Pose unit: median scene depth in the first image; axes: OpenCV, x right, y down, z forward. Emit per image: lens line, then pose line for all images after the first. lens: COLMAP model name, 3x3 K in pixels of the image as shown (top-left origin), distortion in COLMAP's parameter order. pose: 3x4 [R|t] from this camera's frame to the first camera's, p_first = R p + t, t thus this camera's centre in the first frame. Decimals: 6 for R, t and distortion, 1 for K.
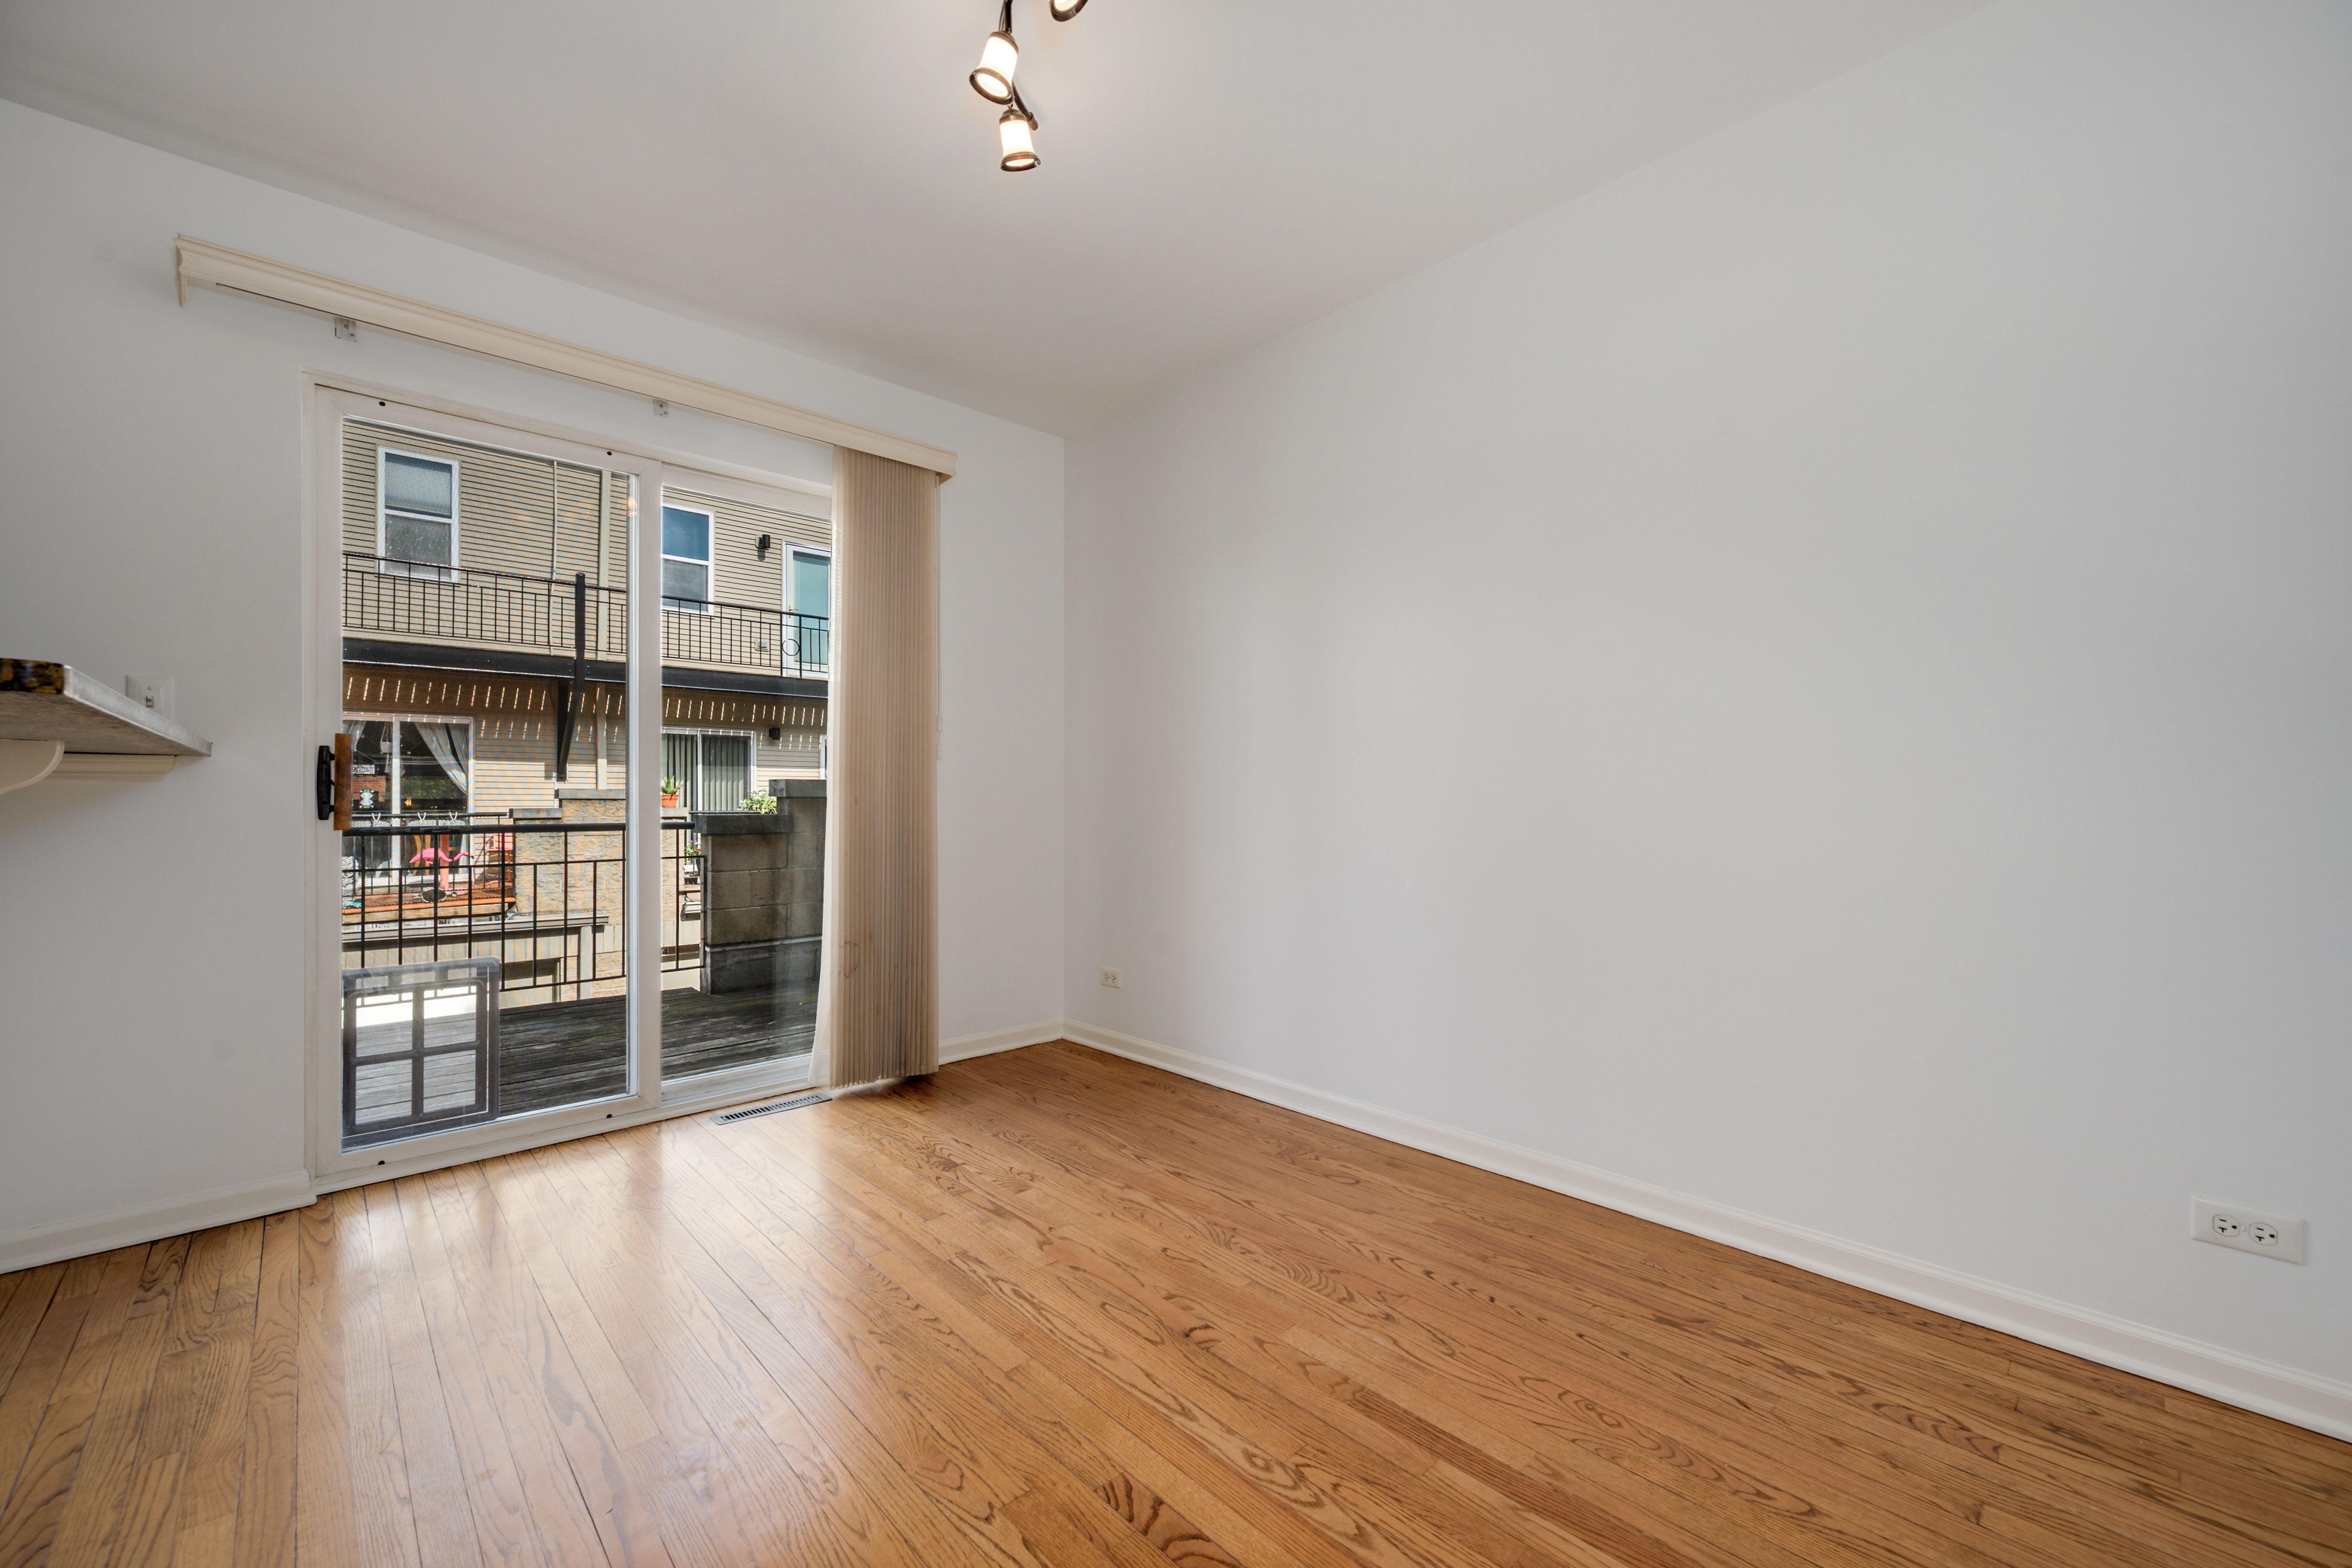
lens RADIAL K [[938.3, 0, 1142.6], [0, 938.3, 789.0], [0, 0, 1]] dist [-0.002390, -0.000005]
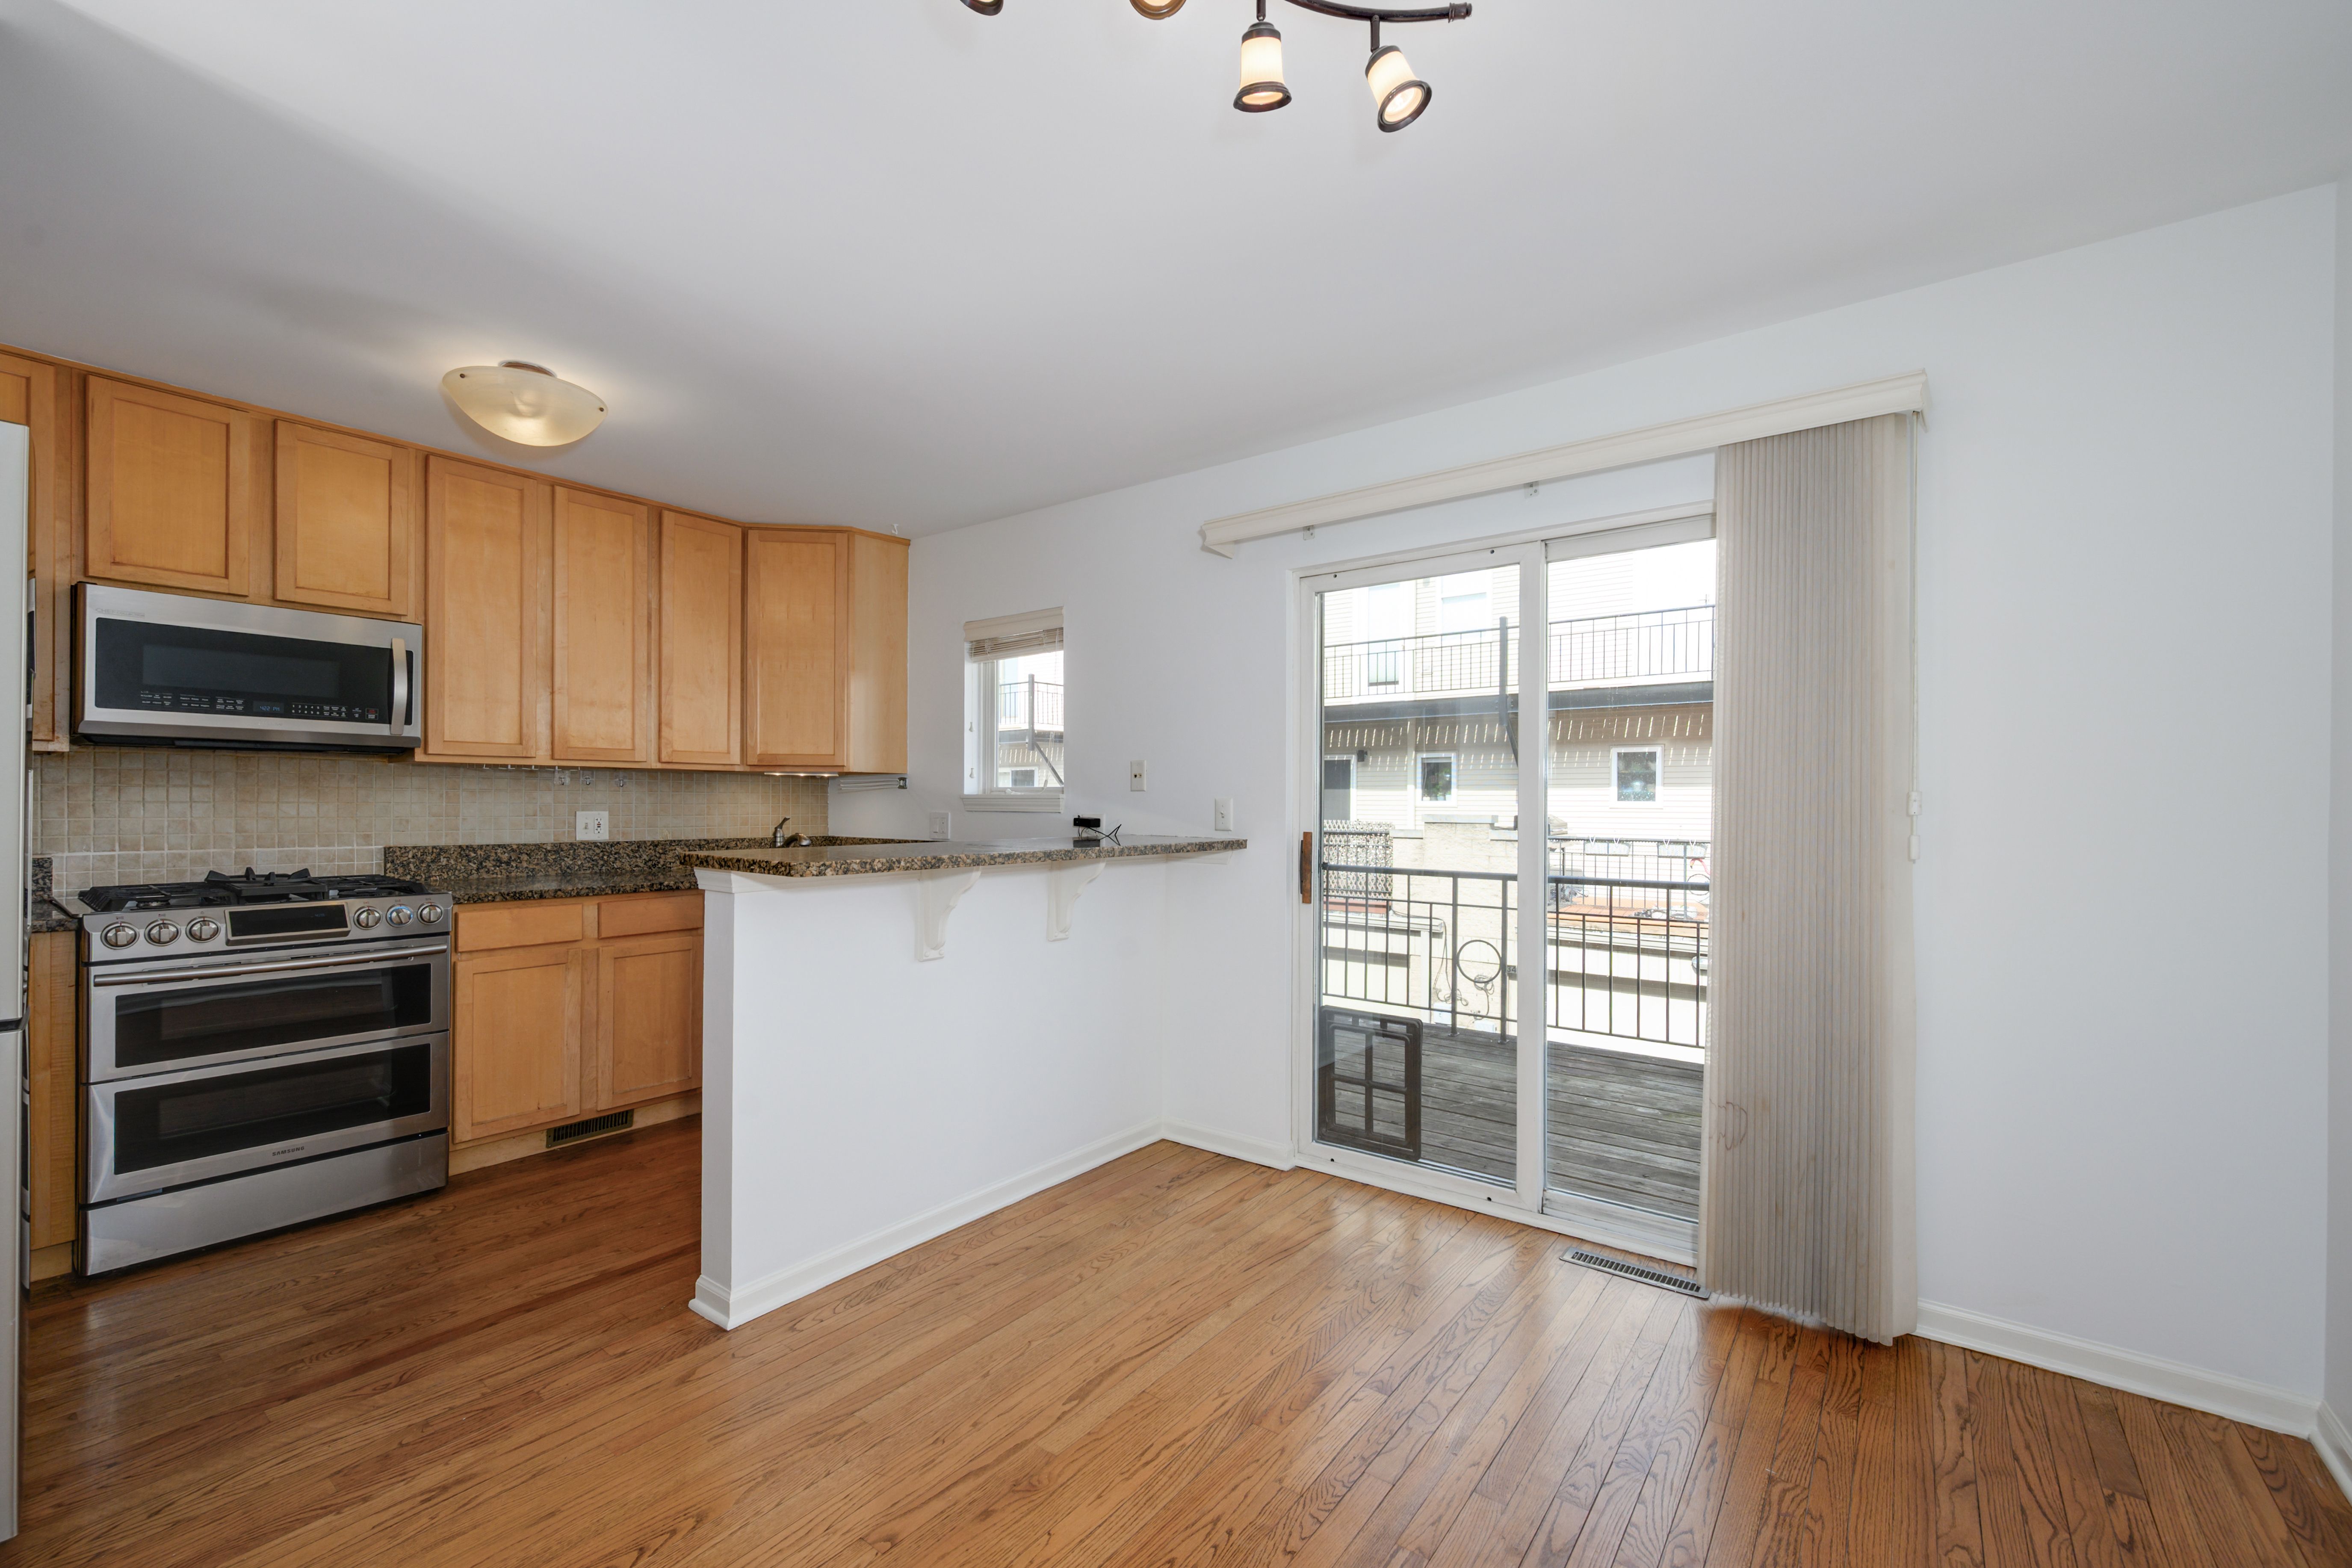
lens RADIAL K [[954.8, 0, 1185.0], [0, 954.8, 797.3], [0, 0, 1]] dist [0.002771, -0.000141]
pose [[0.199264, -0.003657, -0.979939, 0.734891], [0.005432, 0.999982, -0.002627, -0.166441], [0.979931, -0.004800, 0.199280, 0.894452]]
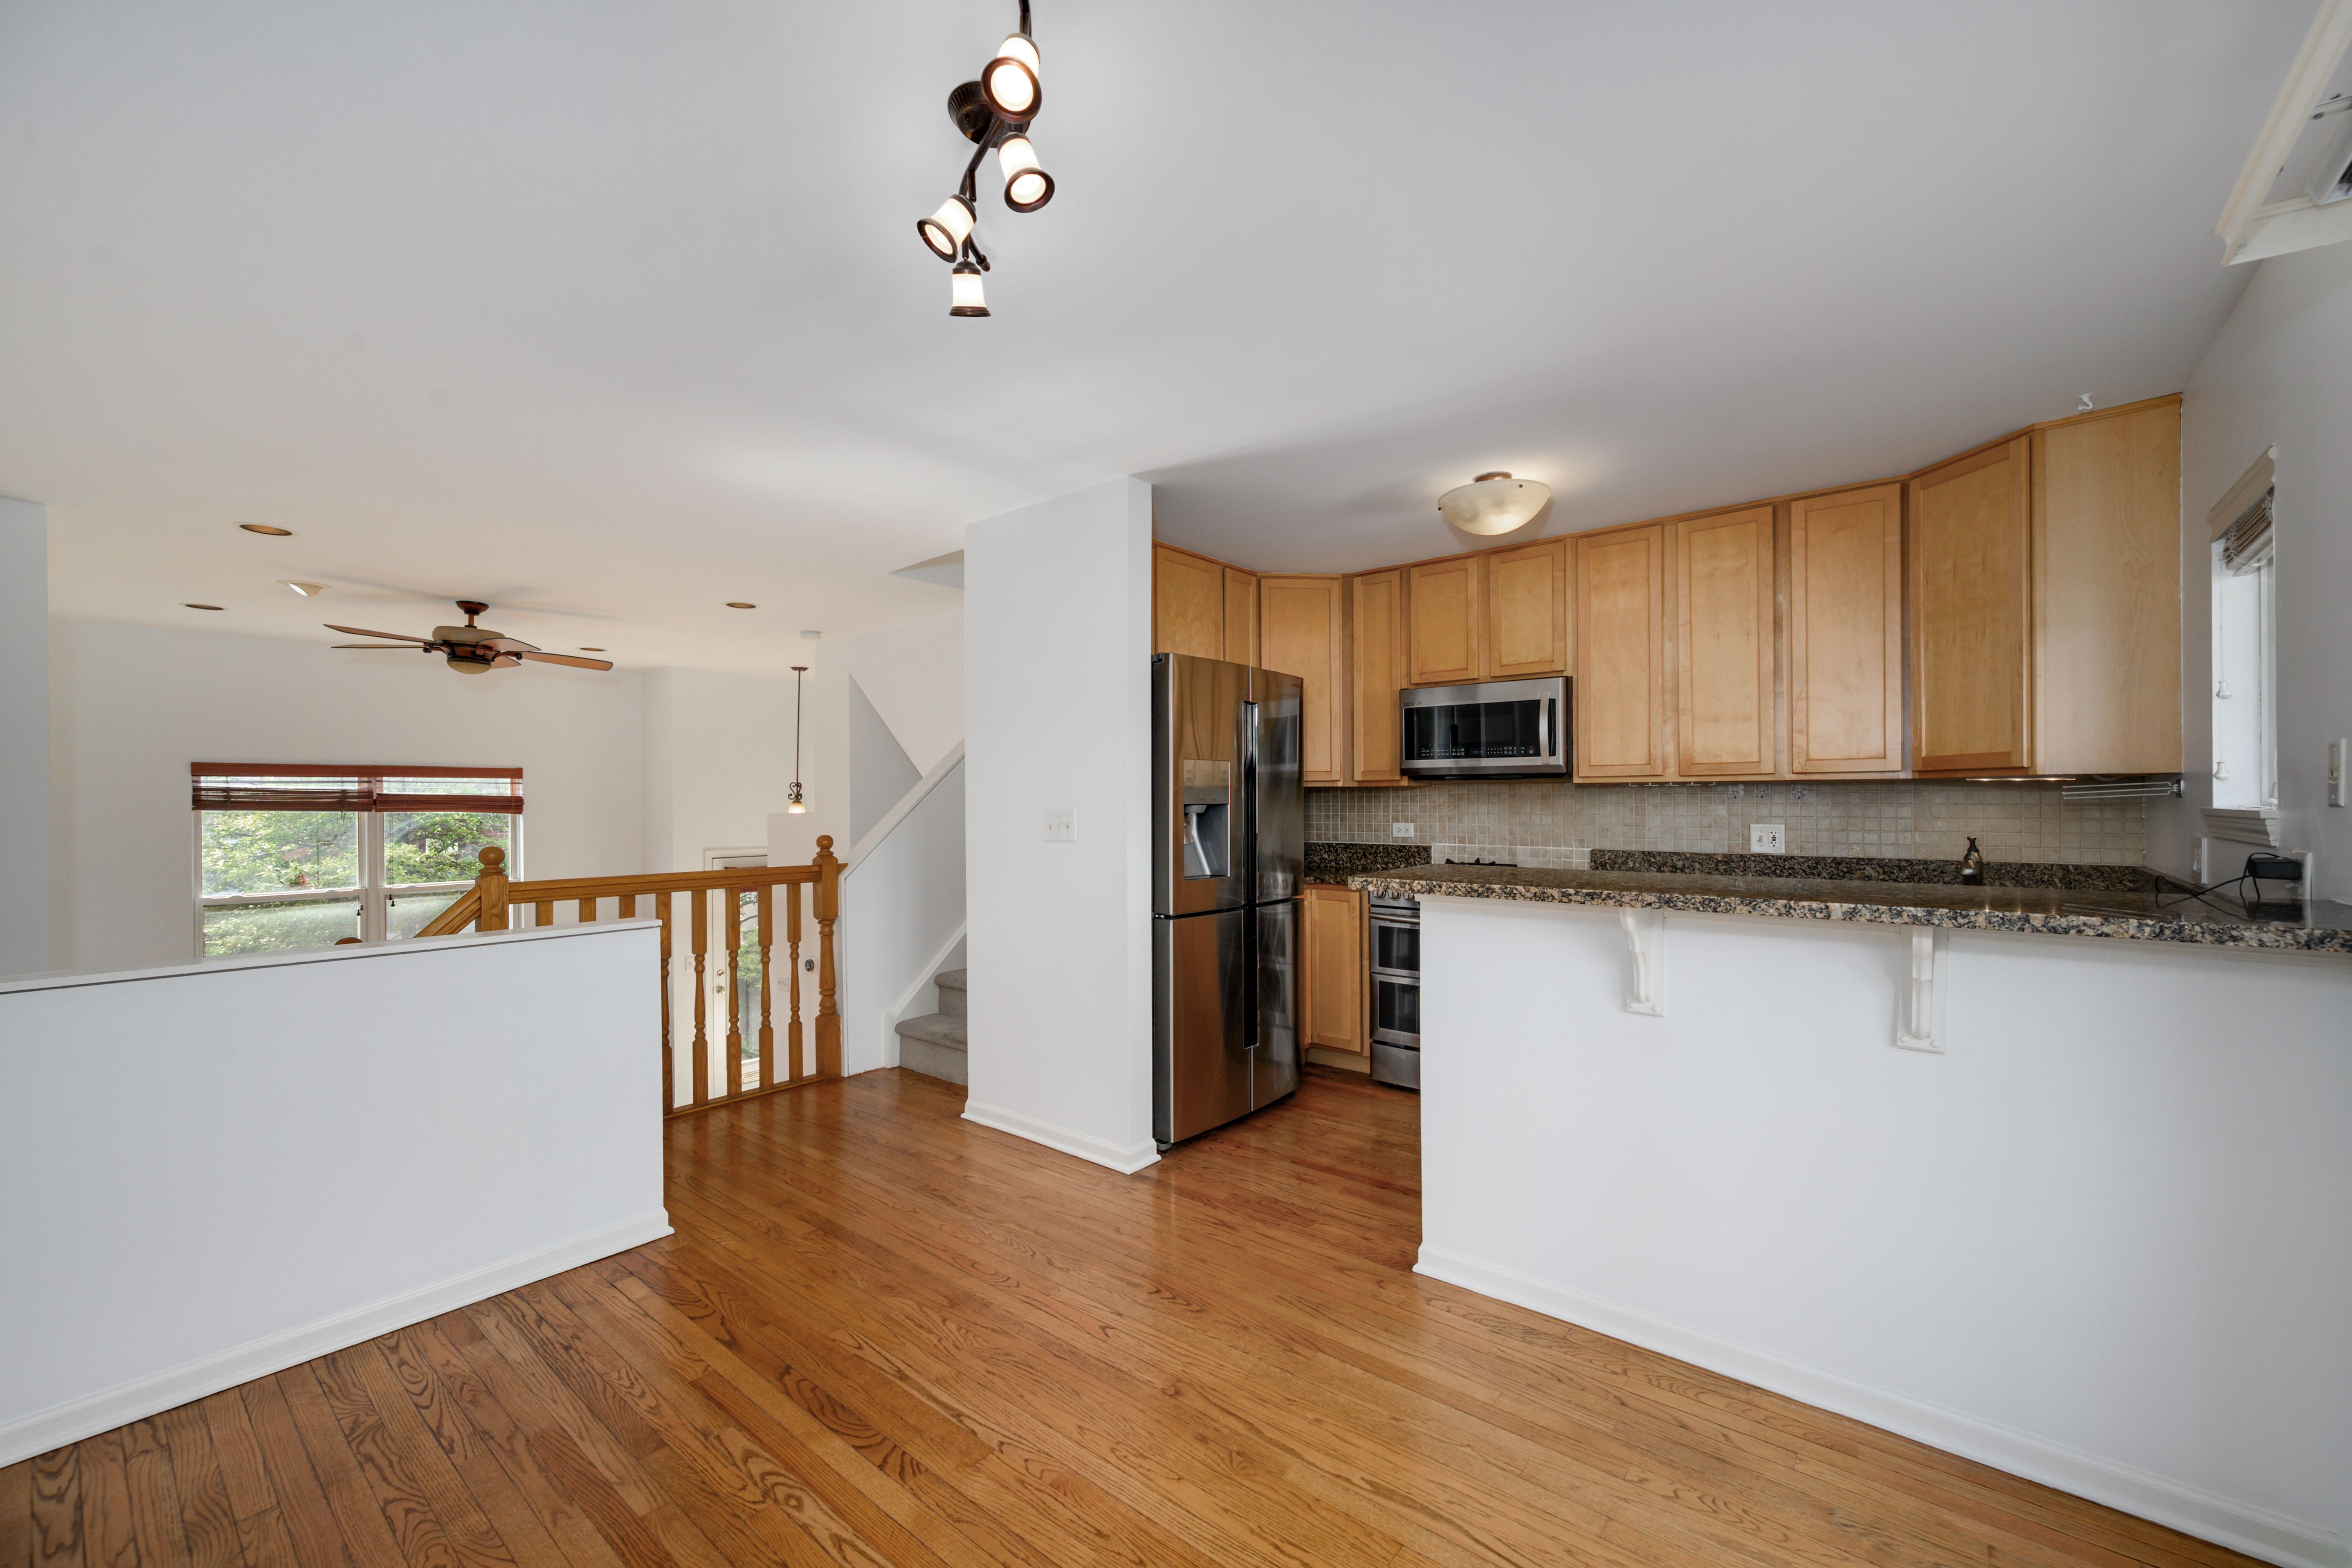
lens RADIAL K [[964.7, 0, 1168.2], [0, 964.7, 794.0], [0, 0, 1]] dist [-0.000736, -0.000097]
pose [[-0.988922, 0.005188, -0.148348, -0.175662], [0.007342, 0.999875, -0.013975, -0.201541], [0.148257, -0.014909, -0.988836, 2.209780]]
